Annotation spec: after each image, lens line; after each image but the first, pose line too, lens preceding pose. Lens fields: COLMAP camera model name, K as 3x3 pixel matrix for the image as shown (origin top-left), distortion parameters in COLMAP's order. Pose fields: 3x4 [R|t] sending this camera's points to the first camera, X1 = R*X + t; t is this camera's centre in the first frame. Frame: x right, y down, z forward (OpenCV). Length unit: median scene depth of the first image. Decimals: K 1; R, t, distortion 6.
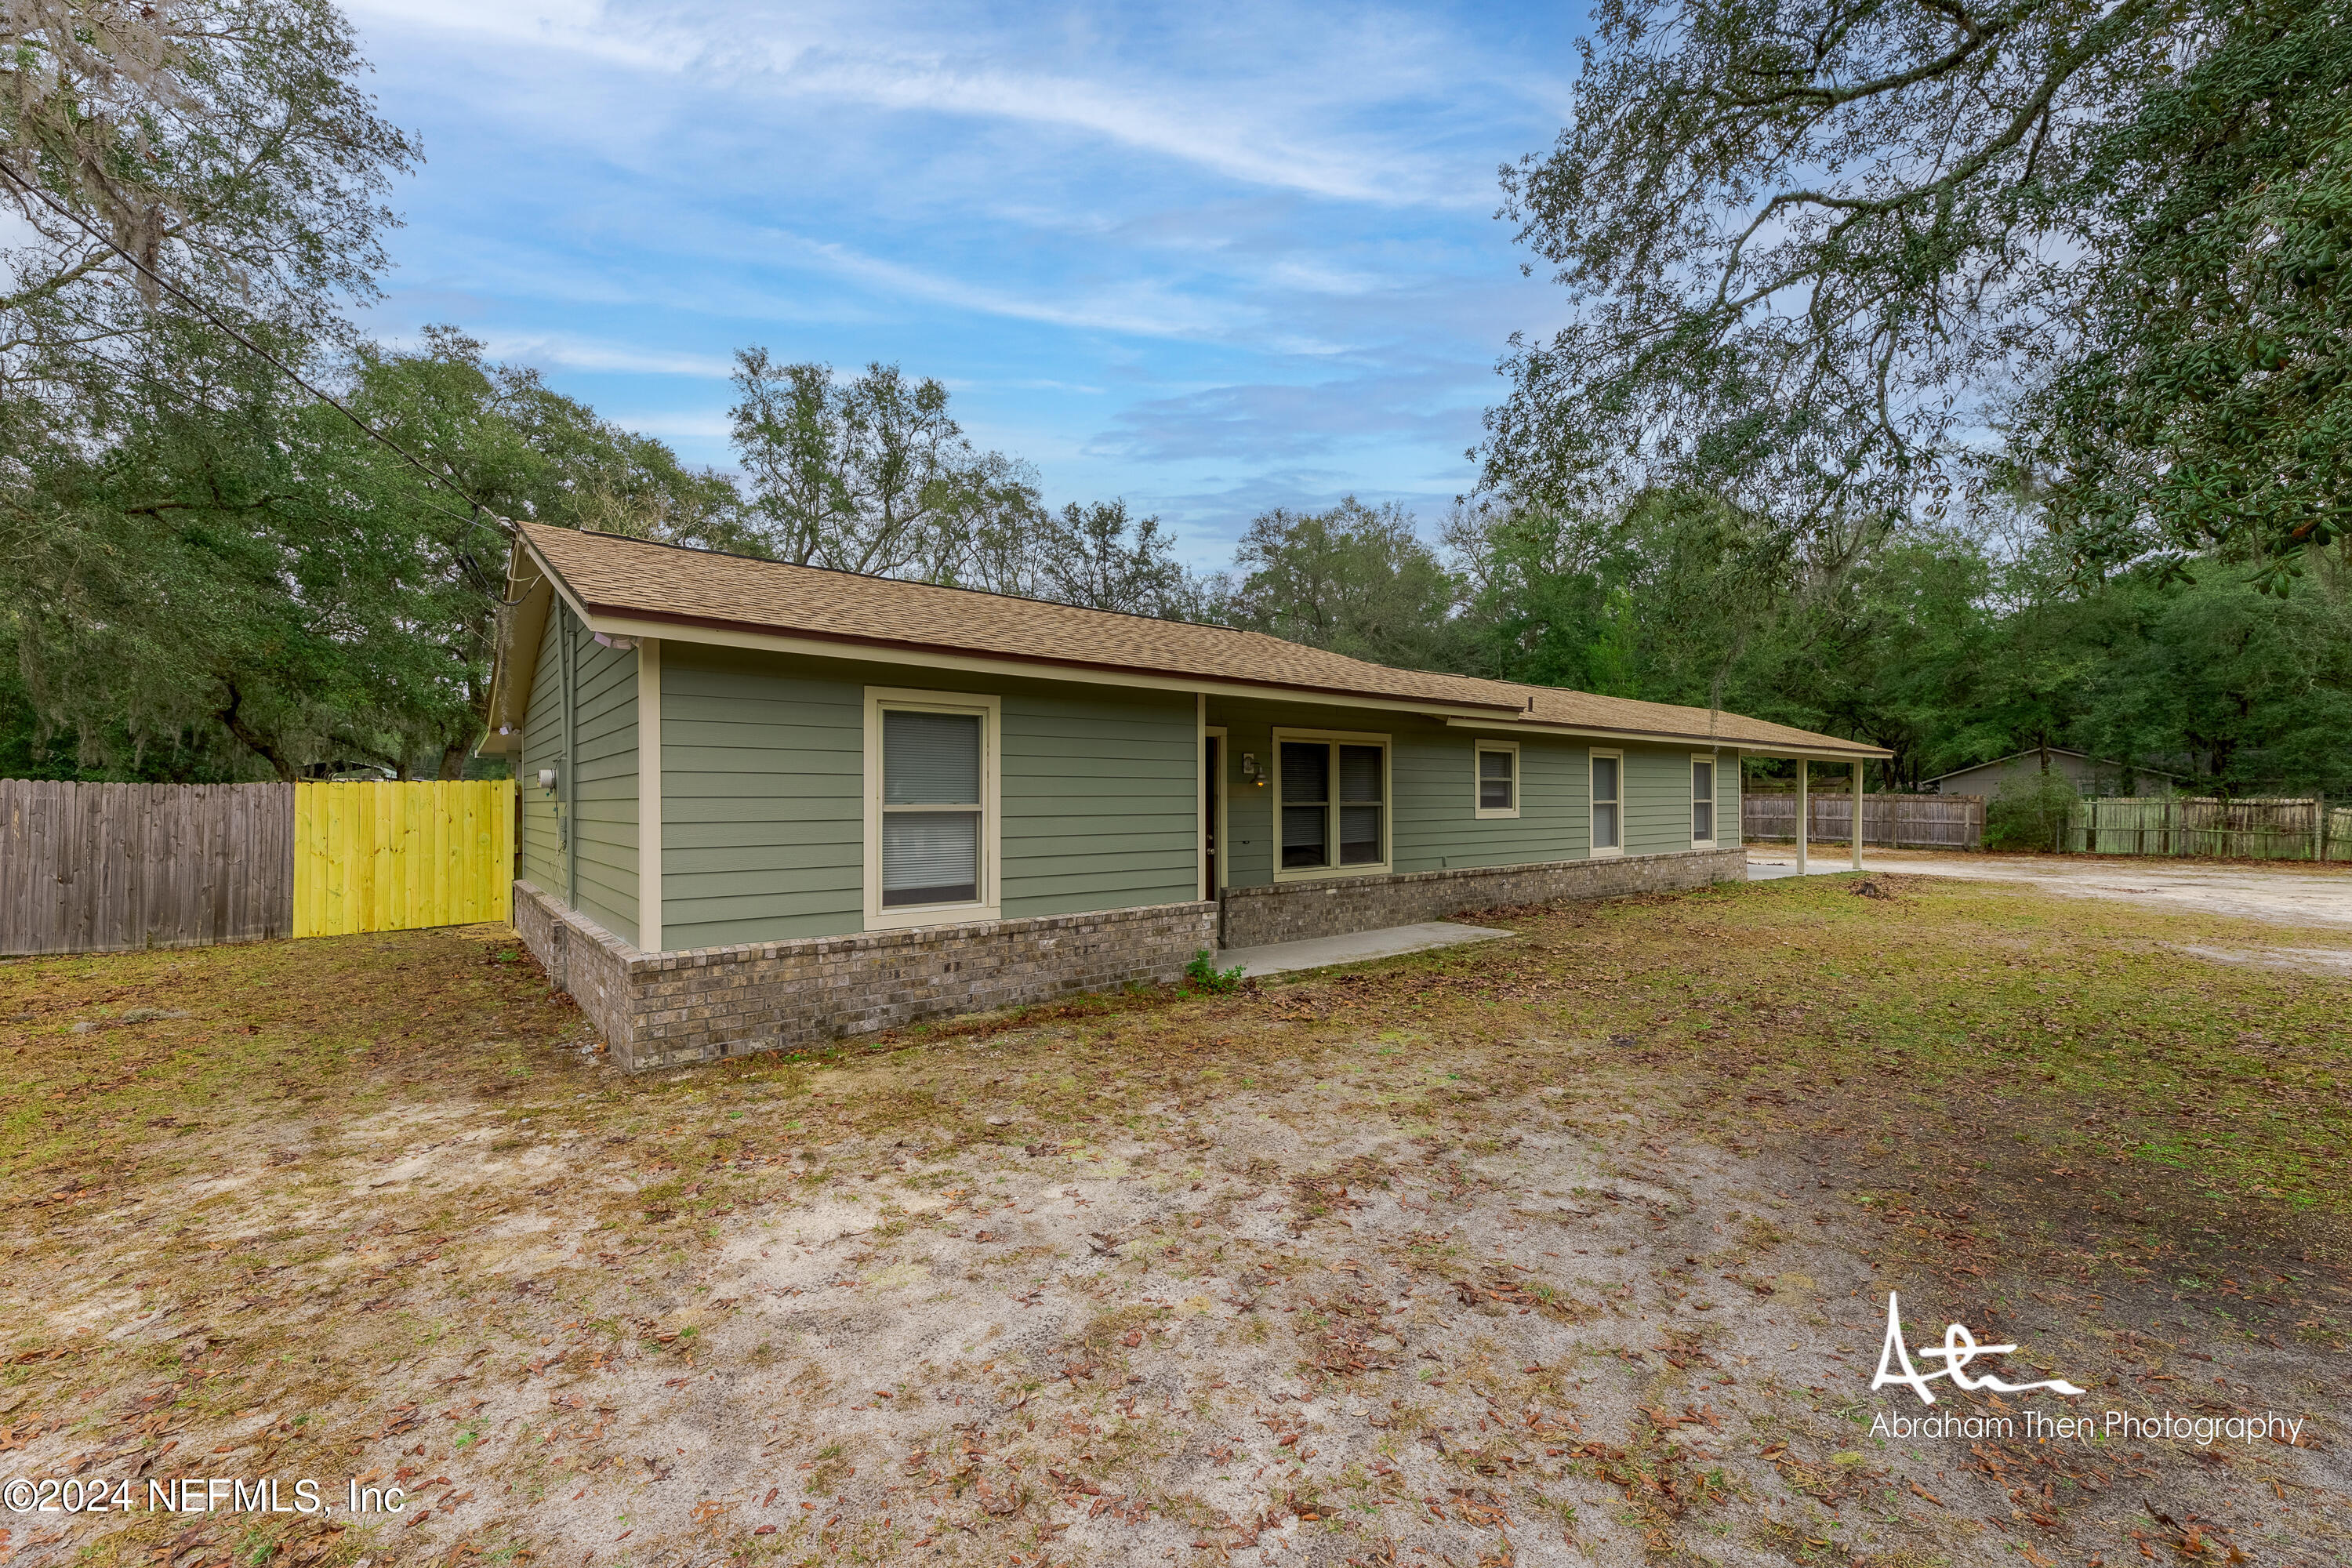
lens RADIAL K [[958.3, 0, 1174.3], [0, 958.3, 786.9], [0, 0, 1]] dist [0.000042, 0.000691]
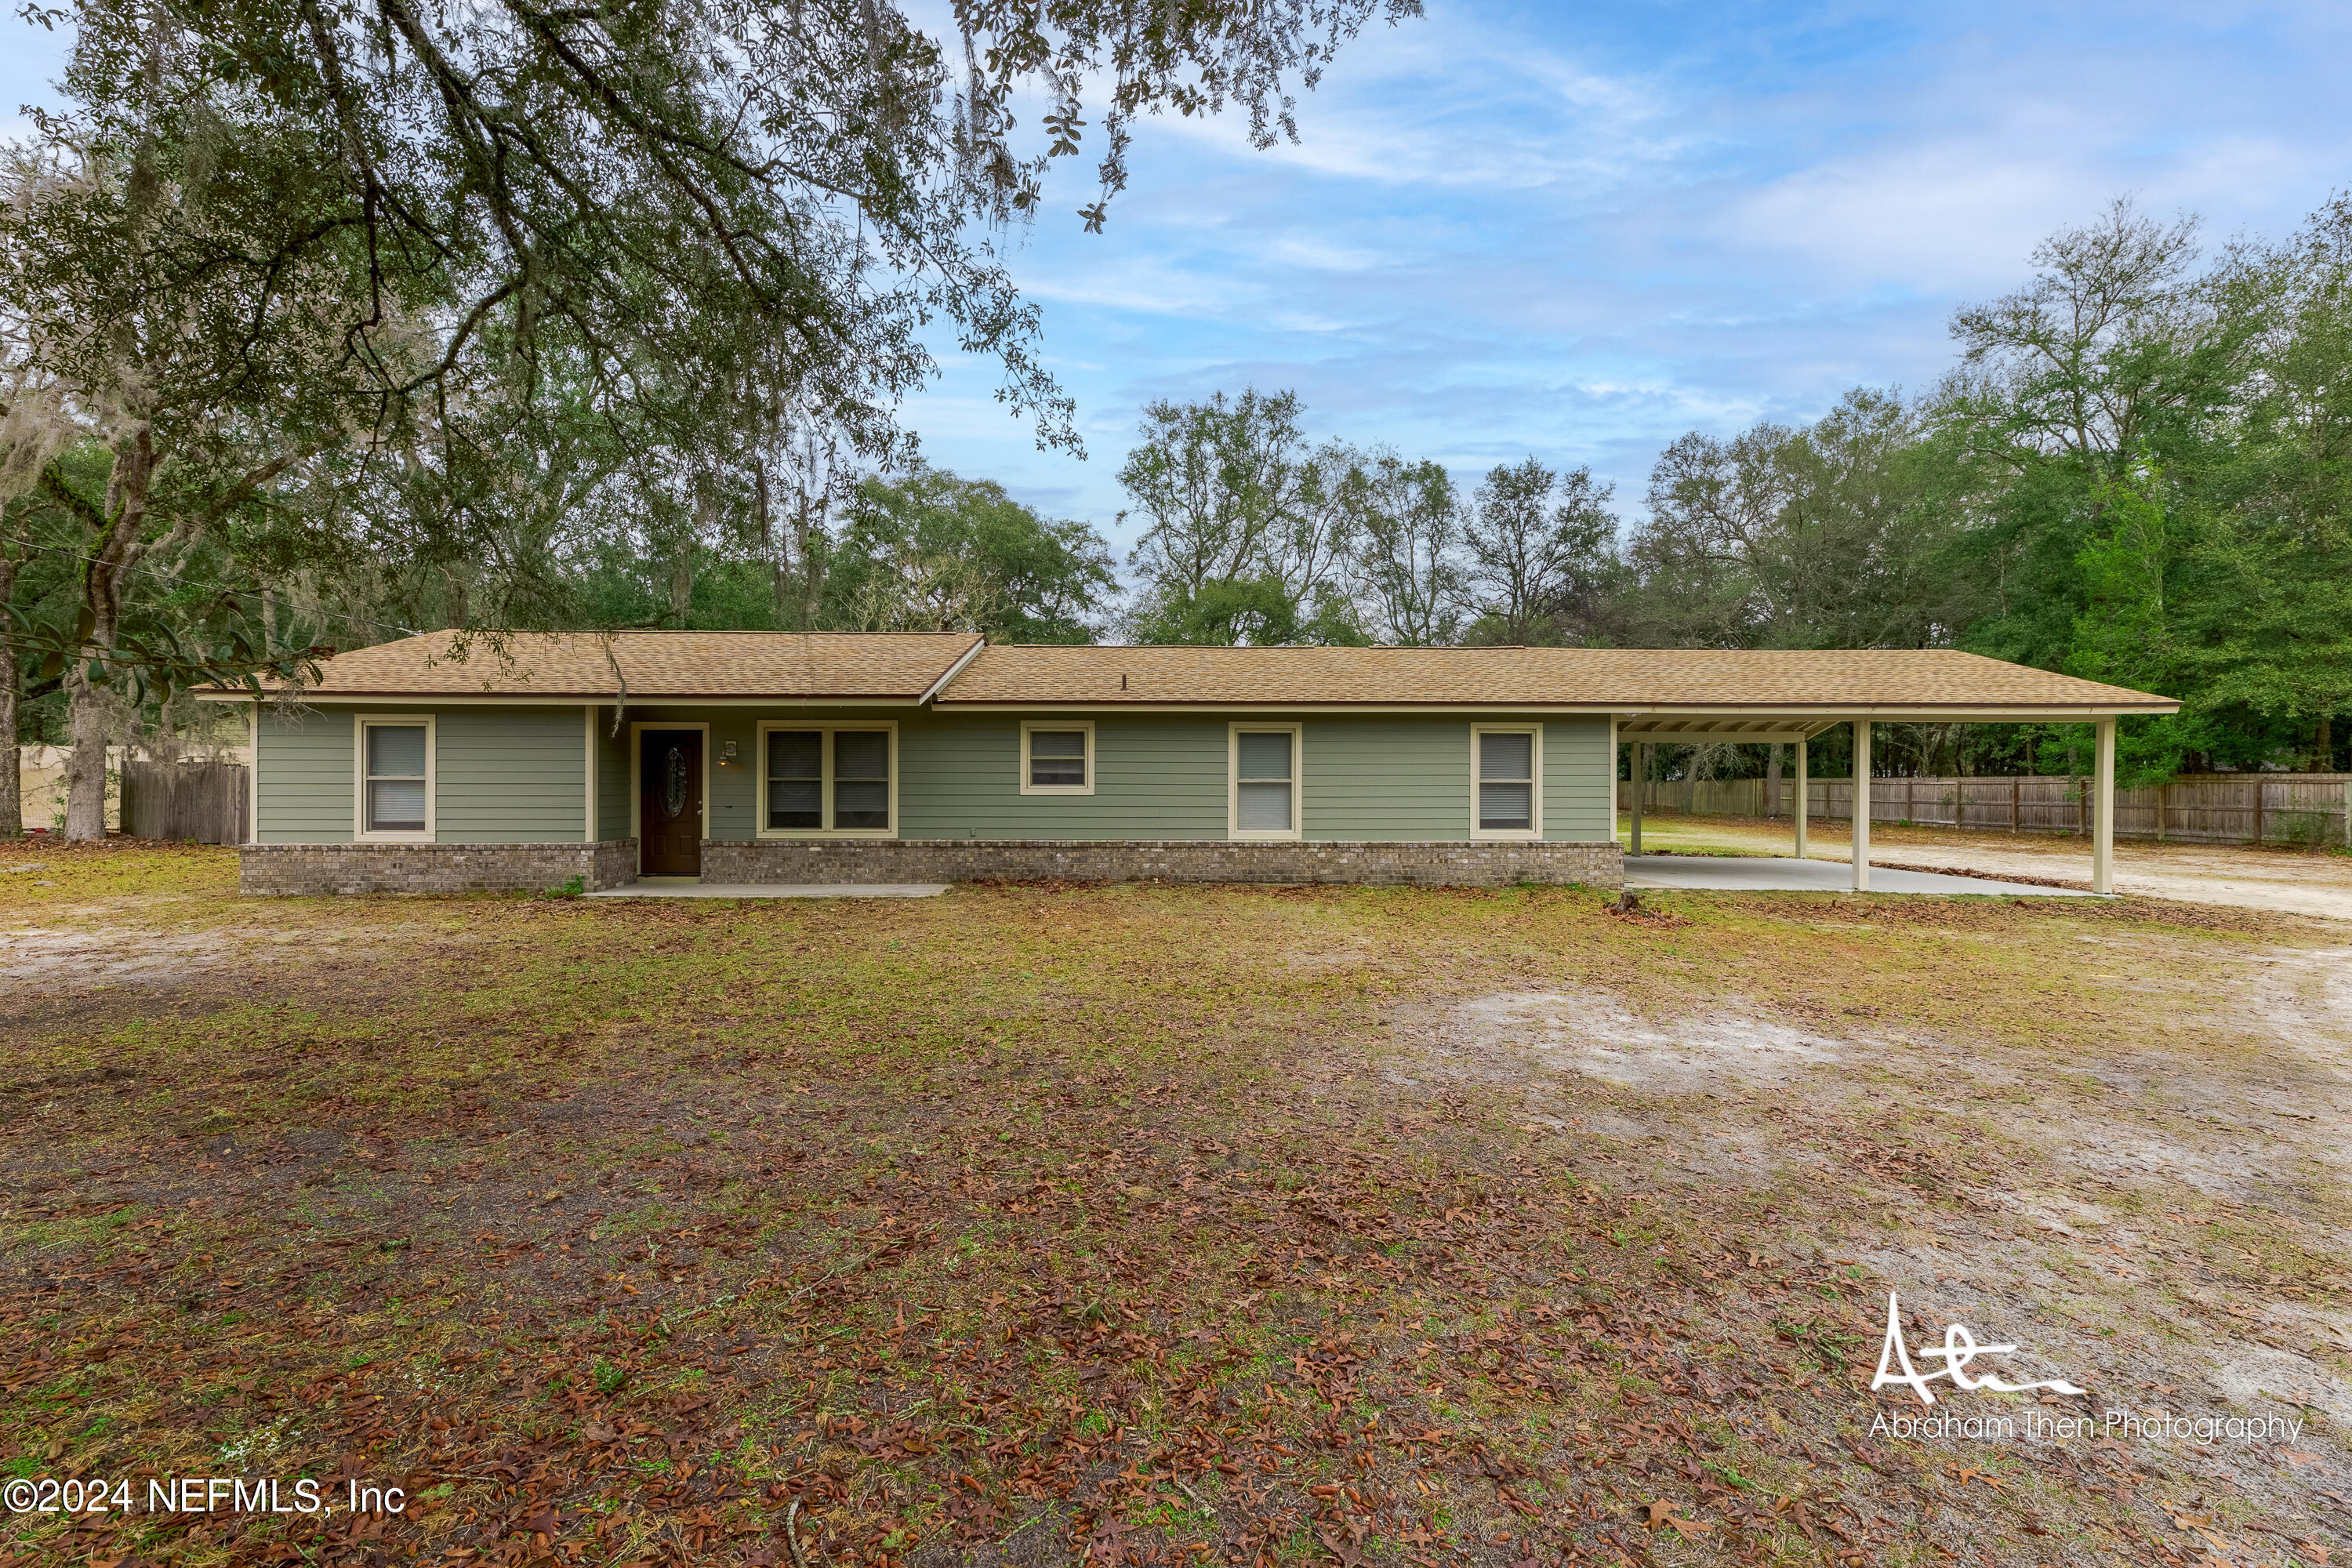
lens RADIAL K [[958.3, 0, 1176.7], [0, 958.3, 769.6], [0, 0, 1]] dist [0.000042, 0.000691]
pose [[0.784818, -0.003096, -0.619719, 1.312548], [0.003668, 0.999993, -0.000351, 0.007426], [0.619715, -0.001998, 0.784824, 0.311116]]
